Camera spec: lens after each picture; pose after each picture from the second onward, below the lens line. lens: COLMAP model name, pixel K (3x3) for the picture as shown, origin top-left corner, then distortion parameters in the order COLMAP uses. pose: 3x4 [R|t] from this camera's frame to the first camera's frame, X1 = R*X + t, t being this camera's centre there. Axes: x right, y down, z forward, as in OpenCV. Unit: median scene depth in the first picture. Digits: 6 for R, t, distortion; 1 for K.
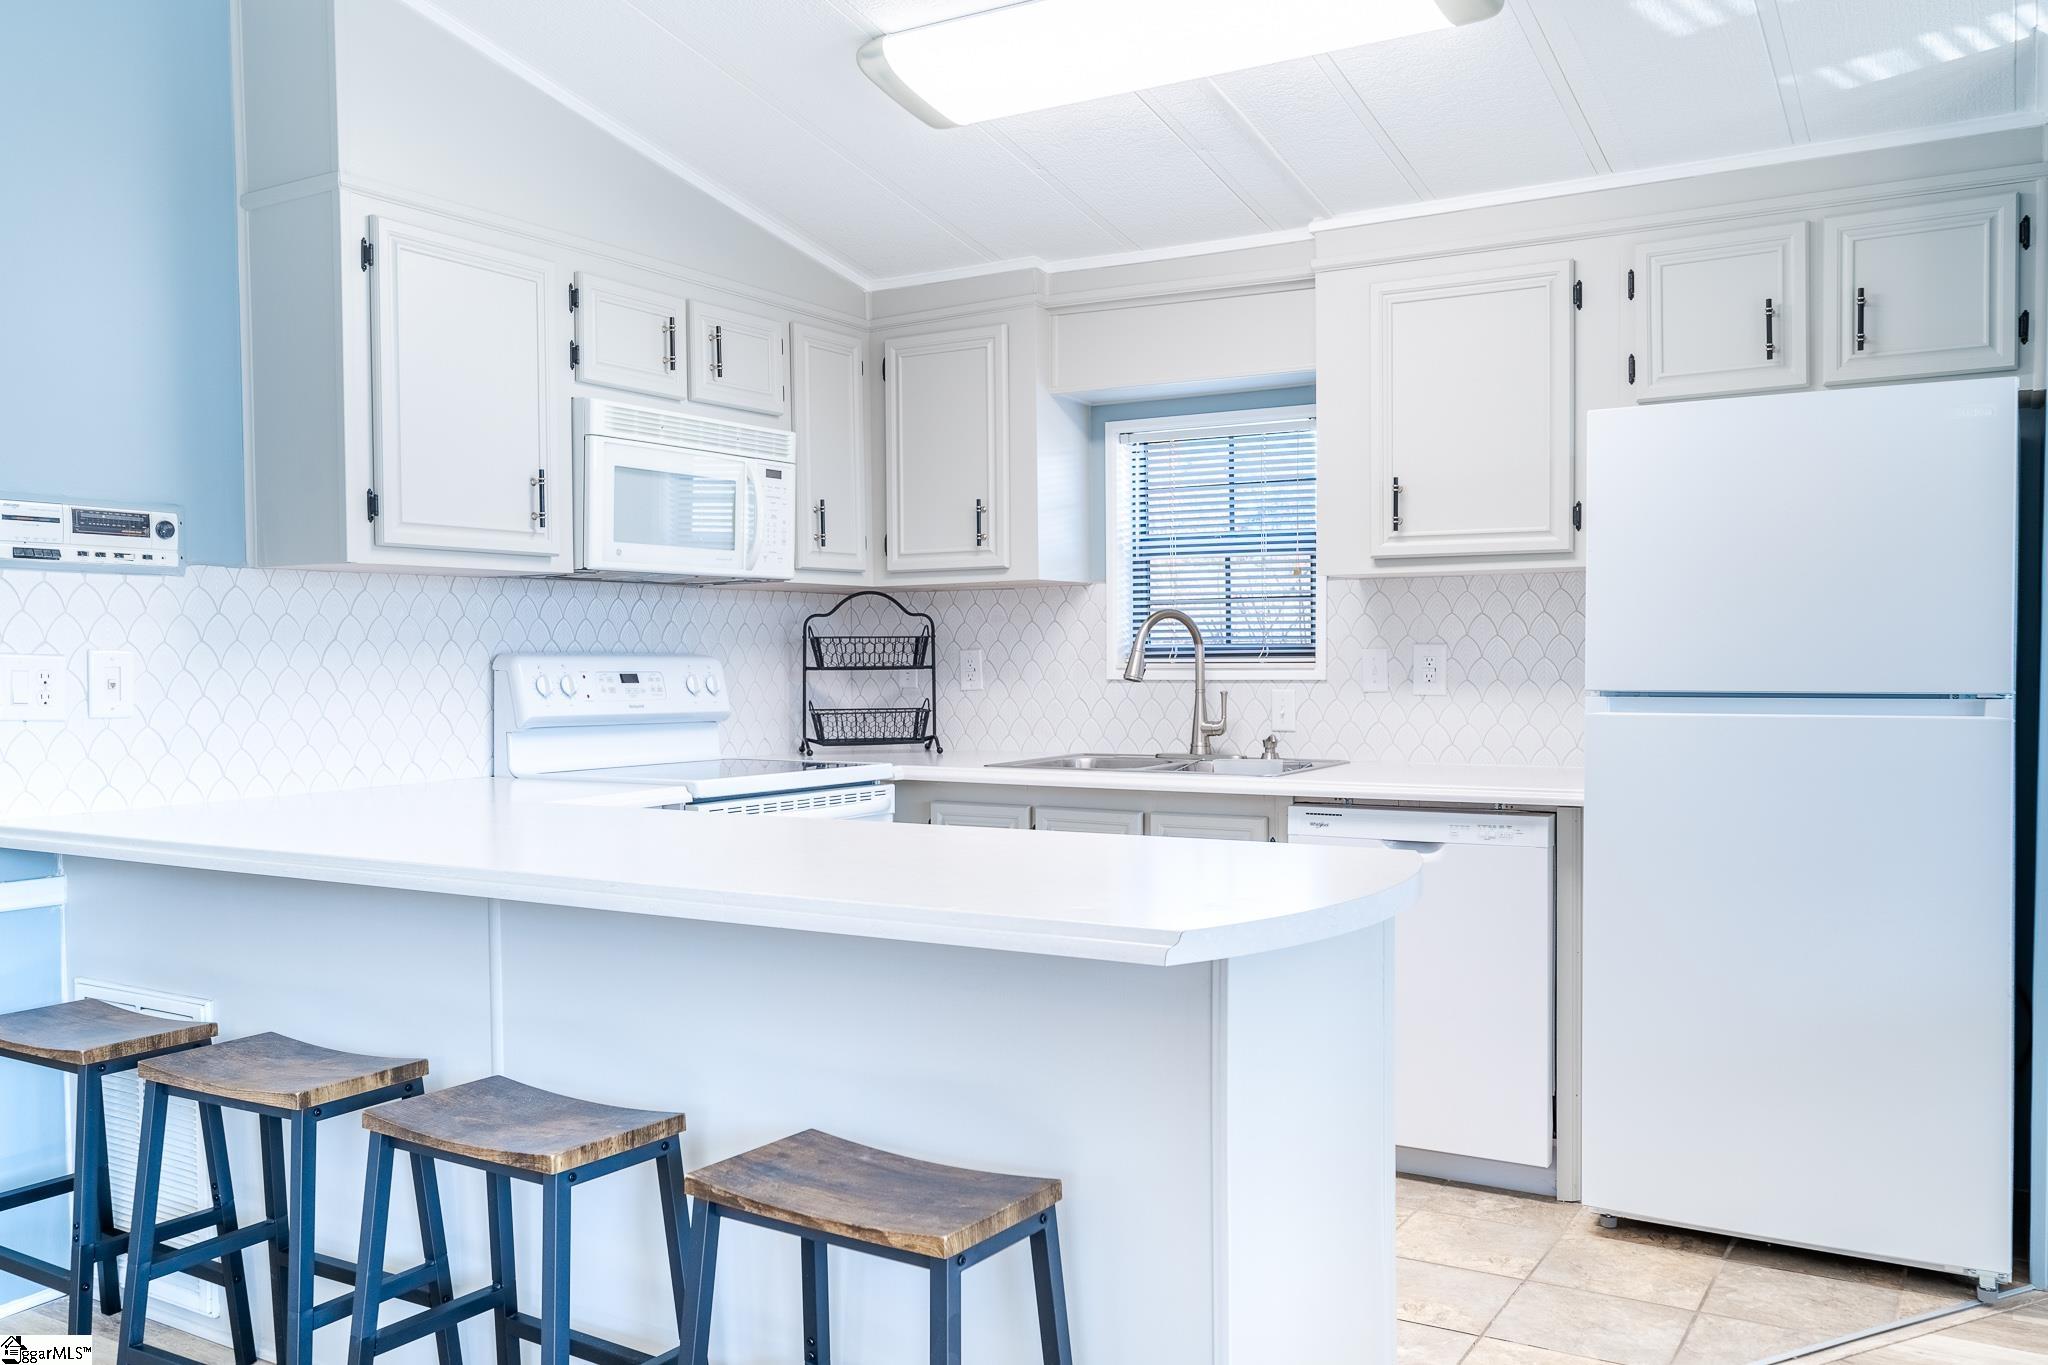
lens RADIAL K [[1666.0, 0, 1024.0], [0, 1666.0, 682.5], [0, 0, 1]] dist [-0.000437, 0.001375]
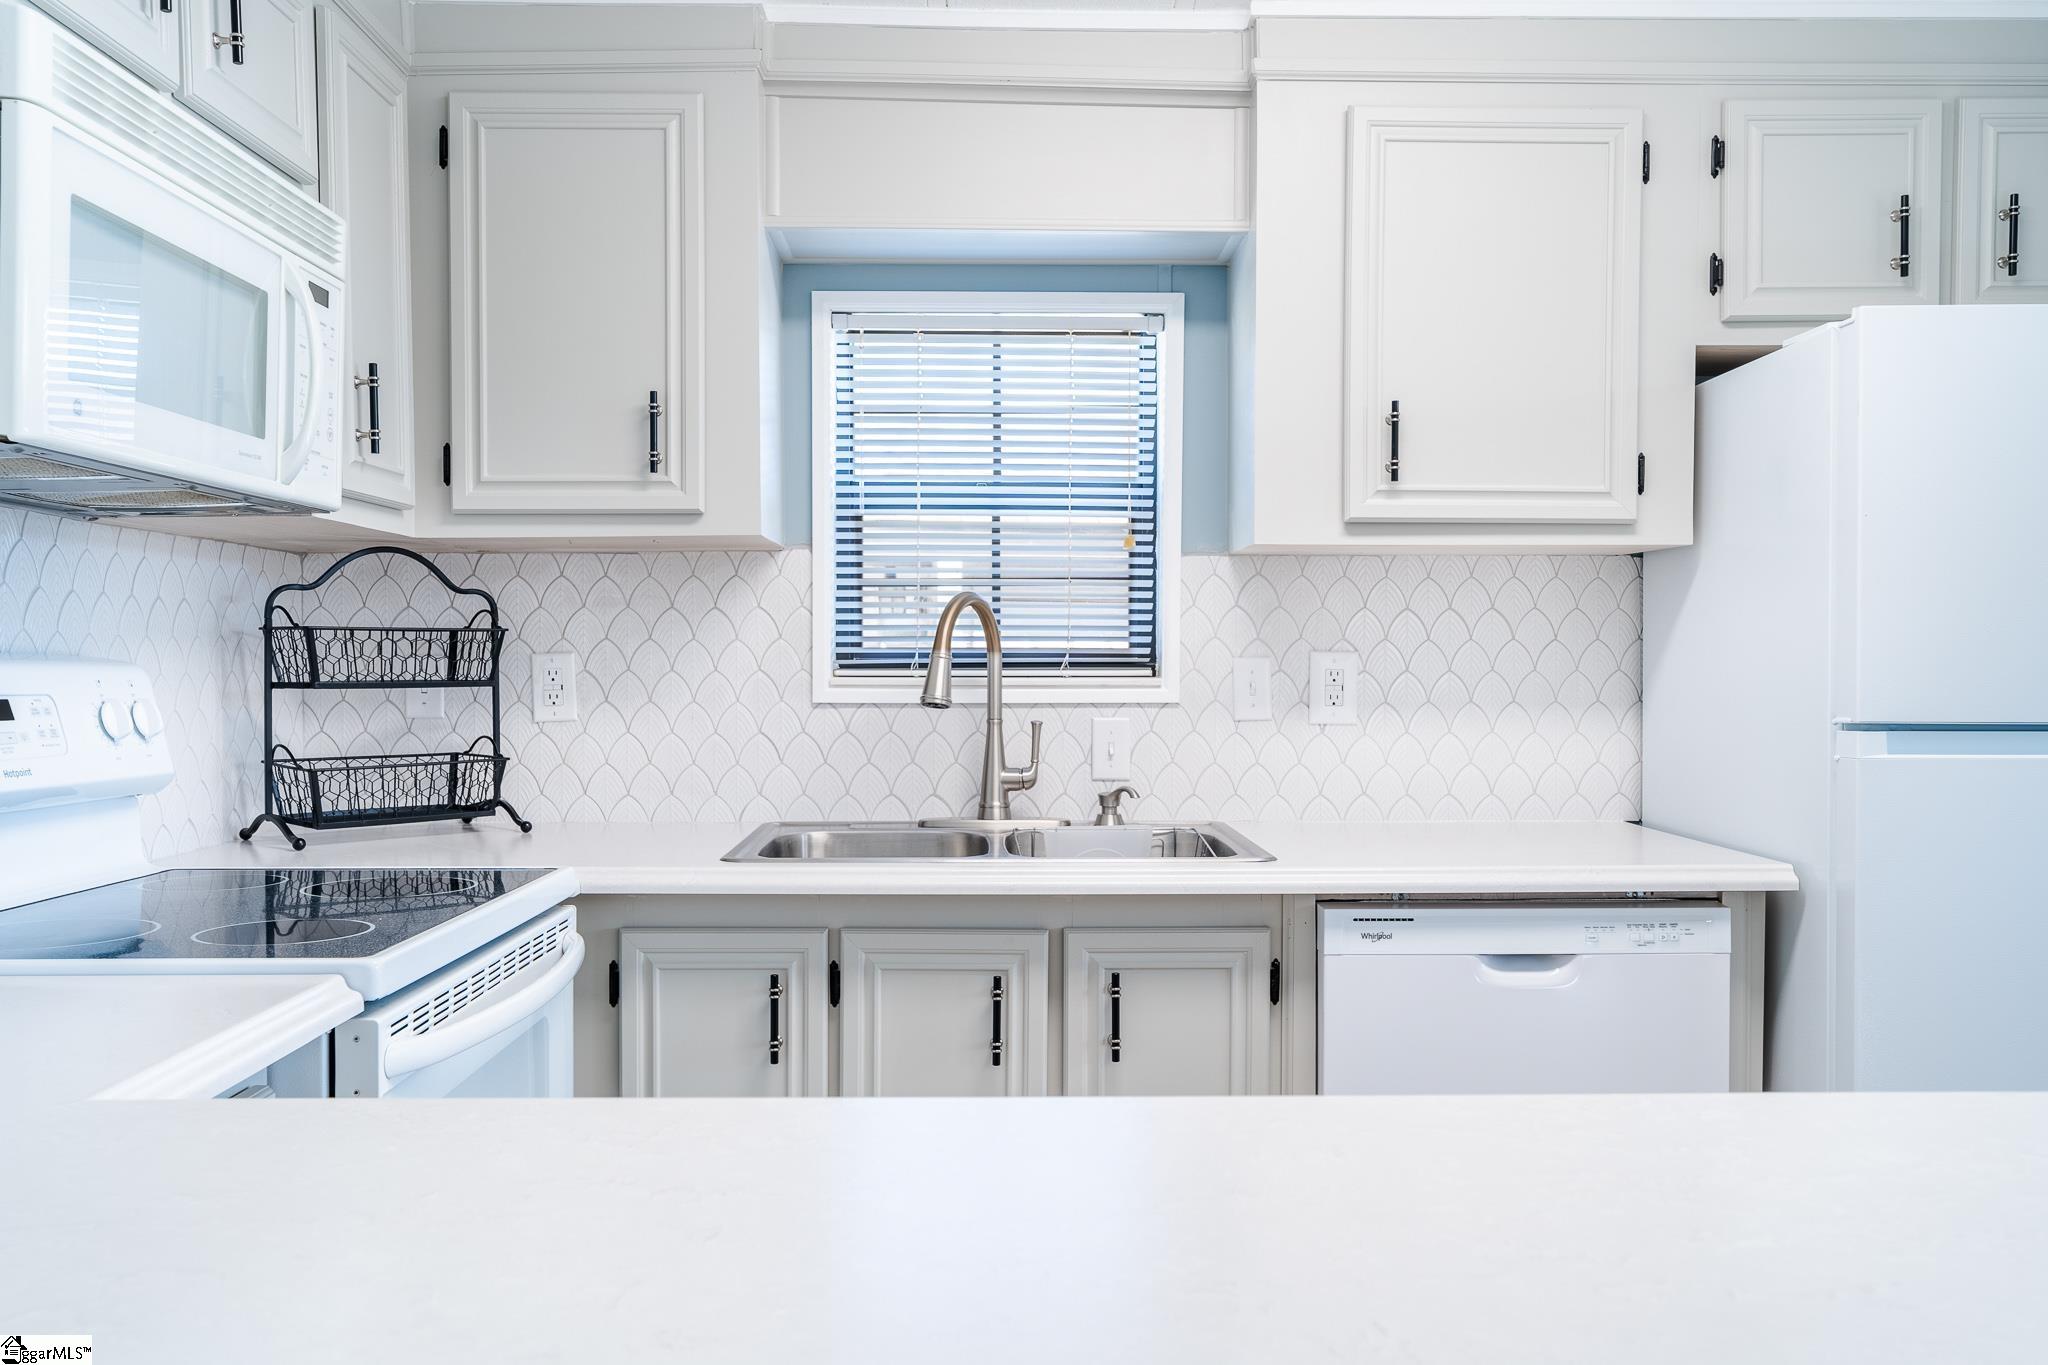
lens RADIAL K [[1667.1, 0, 1024.0], [0, 1667.1, 682.5], [0, 0, 1]] dist [-0.001275, 0.010556]
pose [[0.848375, 0.000545, 0.529395, -0.222784], [0.002743, 0.999982, -0.005424, -0.006137], [-0.529389, 0.006054, 0.848358, 0.445700]]
